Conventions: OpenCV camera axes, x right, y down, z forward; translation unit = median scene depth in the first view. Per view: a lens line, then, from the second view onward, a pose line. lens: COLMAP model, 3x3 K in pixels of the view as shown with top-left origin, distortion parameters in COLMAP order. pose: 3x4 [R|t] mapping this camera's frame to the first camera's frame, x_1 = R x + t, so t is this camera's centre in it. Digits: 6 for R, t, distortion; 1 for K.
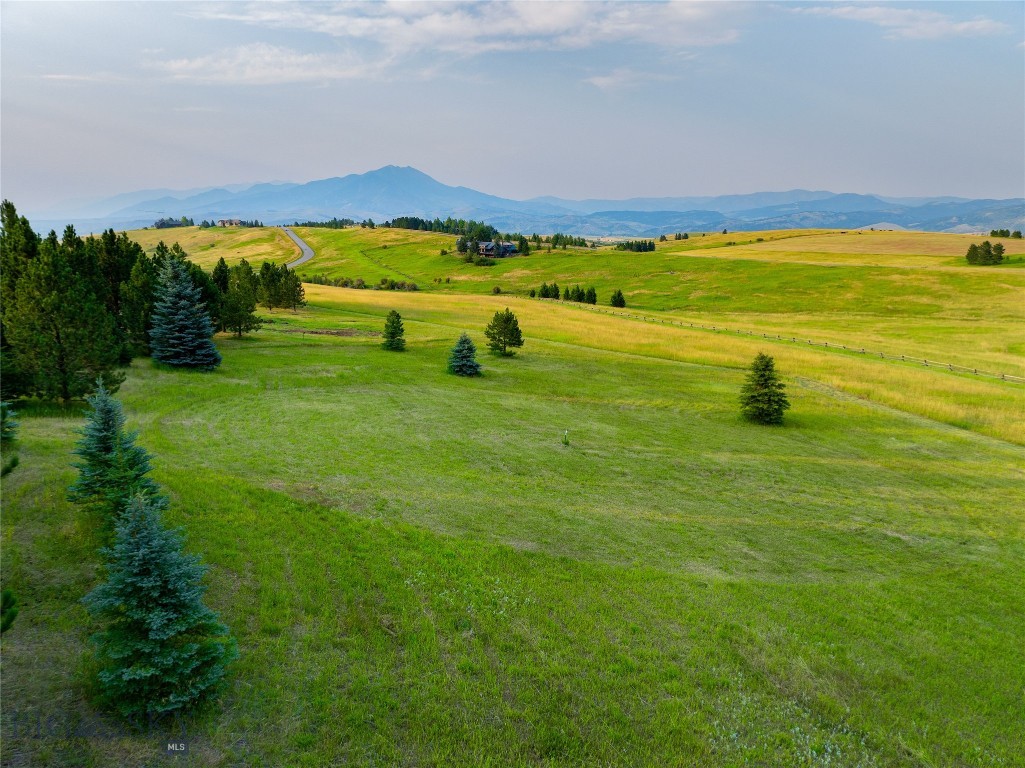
lens RADIAL K [[720.7, 0, 511.7], [0, 720.7, 384.7], [0, 0, 1]] dist [-0.013726, -0.004986]
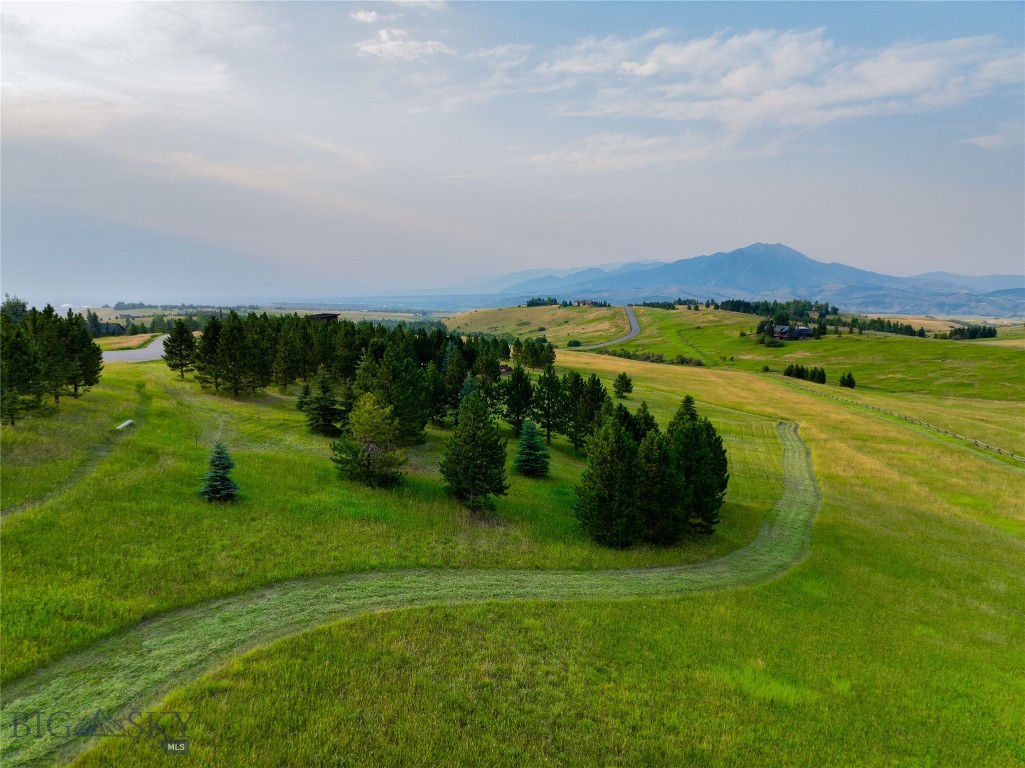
lens RADIAL K [[720.7, 0, 512.9], [0, 720.7, 383.3], [0, 0, 1]] dist [-0.013726, -0.004986]
pose [[0.884725, 0.057109, -0.462602, 0.421901], [-0.105460, 0.991255, -0.079319, 0.069970], [0.454027, 0.118961, 0.883011, -0.530237]]
